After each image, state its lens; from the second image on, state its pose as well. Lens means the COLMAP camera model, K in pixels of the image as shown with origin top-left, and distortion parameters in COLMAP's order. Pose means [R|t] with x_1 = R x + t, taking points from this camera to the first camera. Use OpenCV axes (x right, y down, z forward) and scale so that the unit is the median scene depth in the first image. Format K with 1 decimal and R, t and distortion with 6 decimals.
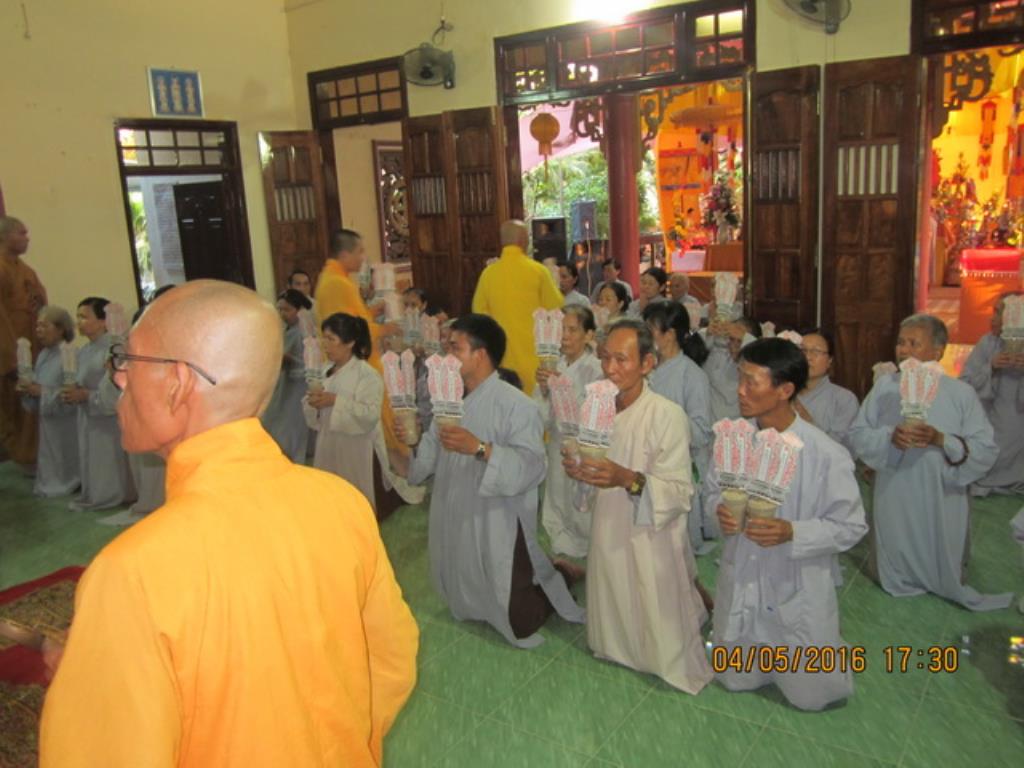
lens RADIAL K [[839.7, 0, 512.0], [0, 839.7, 384.0], [0, 0, 1]] dist [-0.067852, 0.012152]
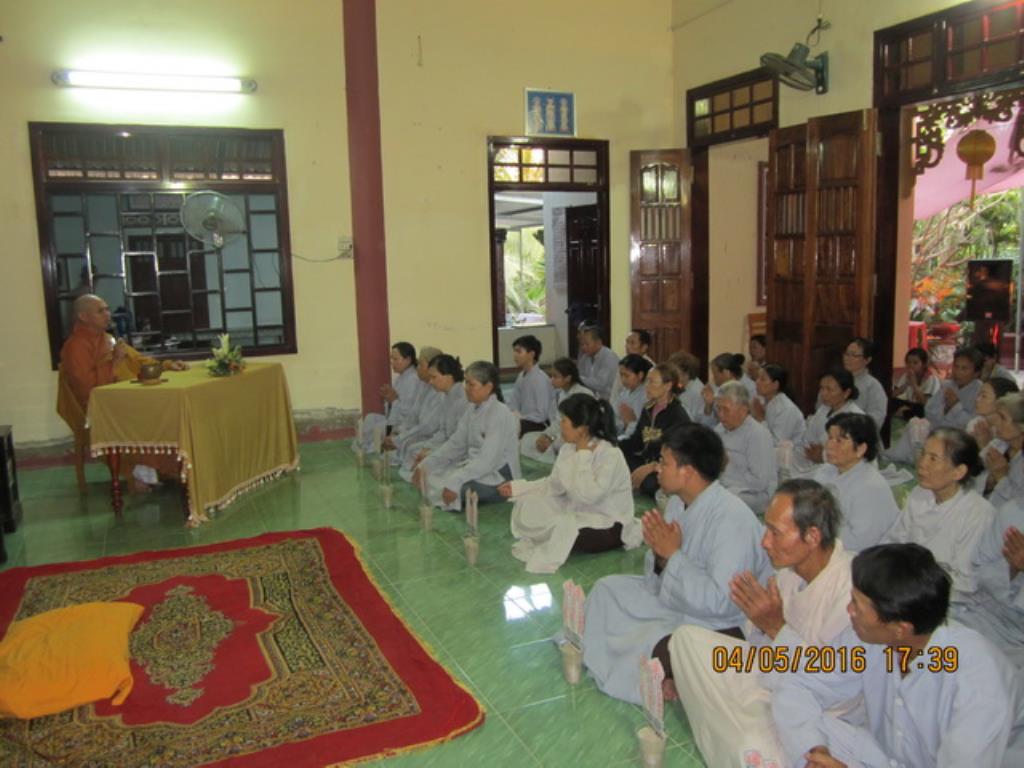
lens RADIAL K [[839.7, 0, 512.0], [0, 839.7, 384.0], [0, 0, 1]] dist [-0.067852, 0.012152]
pose [[0.843084, 0.105736, -0.527285, 0.138496], [-0.139658, 0.989889, -0.024801, 0.018673], [0.519331, 0.094549, 0.849327, 0.107112]]
